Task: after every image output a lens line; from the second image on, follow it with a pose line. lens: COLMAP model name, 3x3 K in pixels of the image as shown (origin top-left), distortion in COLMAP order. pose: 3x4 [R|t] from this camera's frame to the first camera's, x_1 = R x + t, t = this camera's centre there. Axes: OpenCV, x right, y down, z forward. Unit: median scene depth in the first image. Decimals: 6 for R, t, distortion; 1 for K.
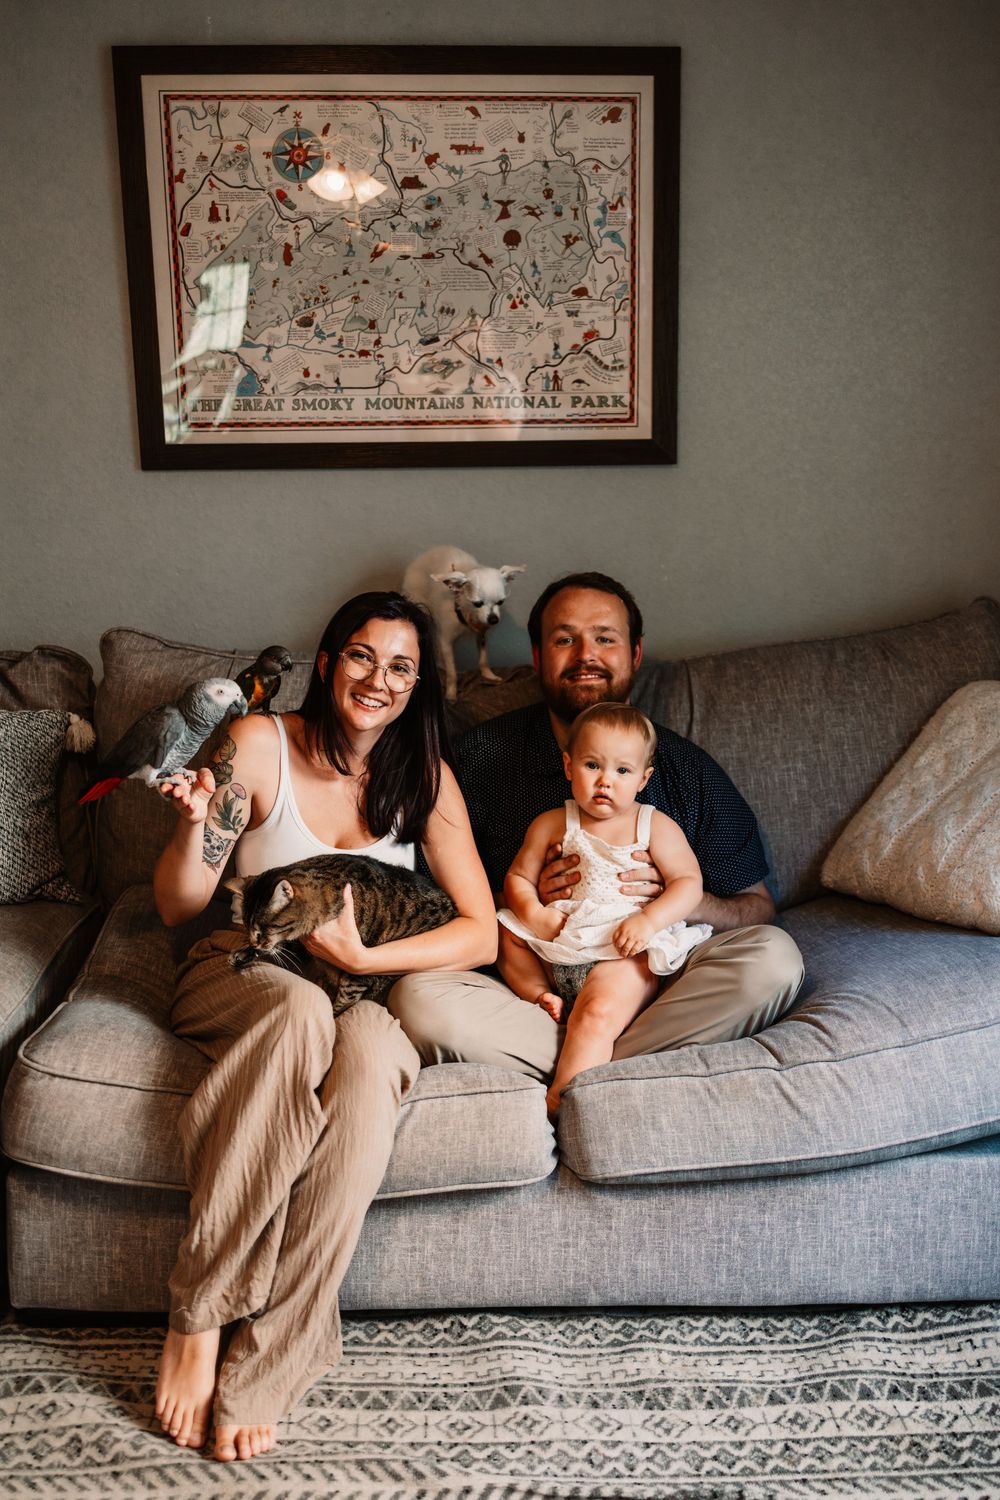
lens RADIAL K [[1569.0, 0, 525.3], [0, 1569.0, 764.7], [0, 0, 1]] dist [0.017042, -0.009497]
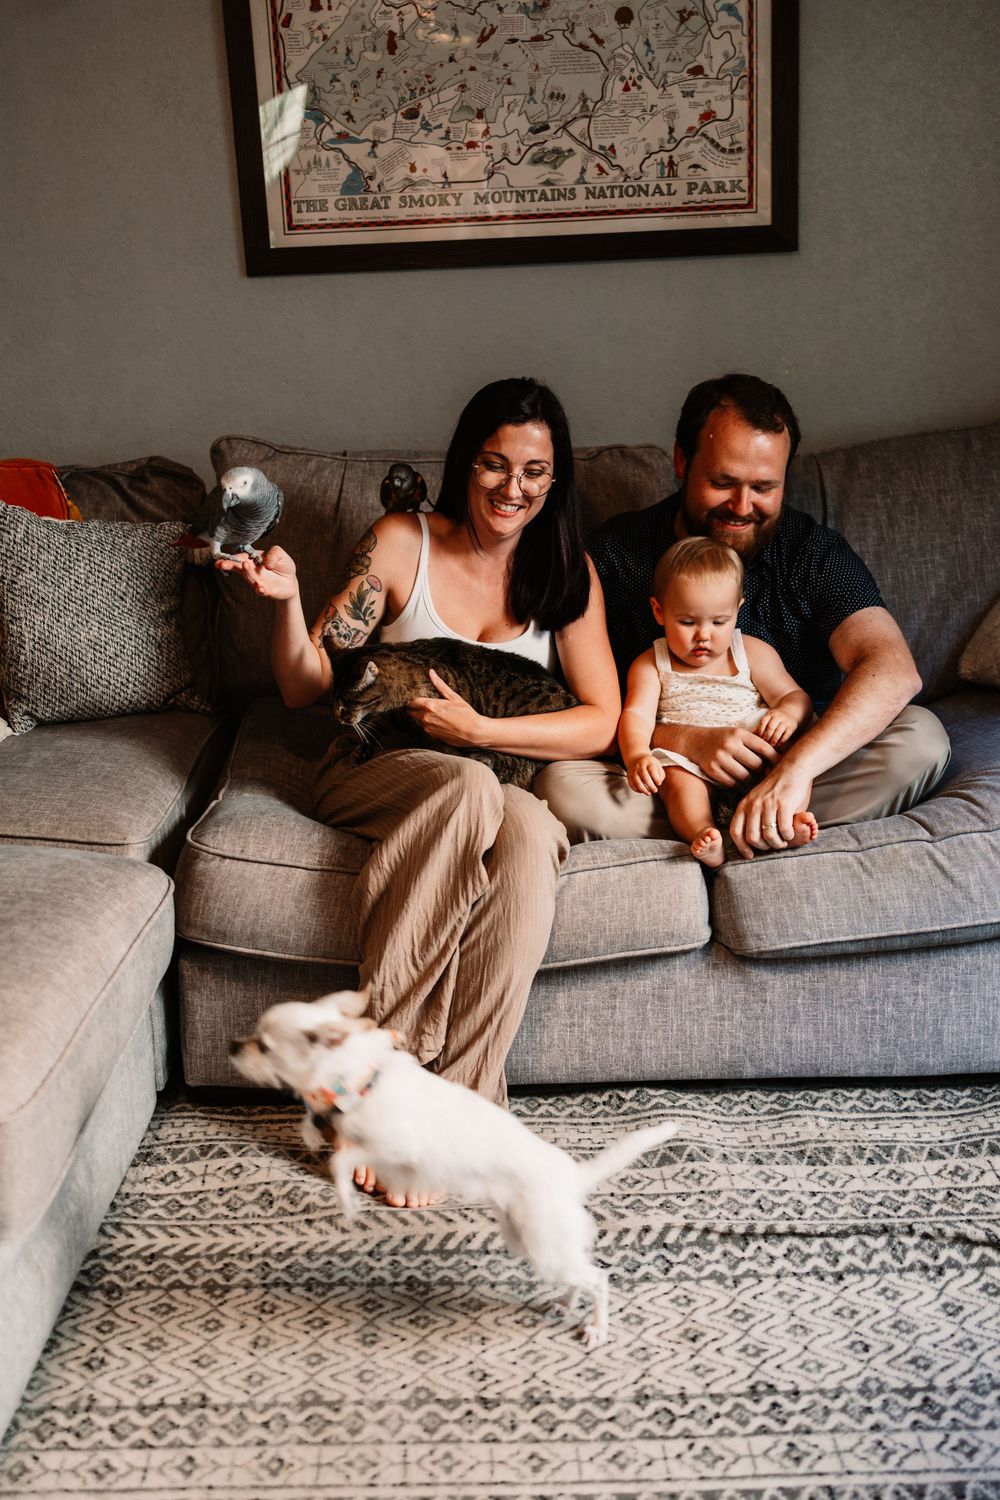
lens RADIAL K [[1715.0, 0, 500.0], [0, 1715.0, 750.0], [0, 0, 1]] dist [0.014338, -0.002646]
pose [[0.998843, -0.022800, -0.042347, -0.066261], [0.025539, 0.997539, 0.065291, 0.055089], [0.040754, -0.066297, 0.996967, -0.104454]]
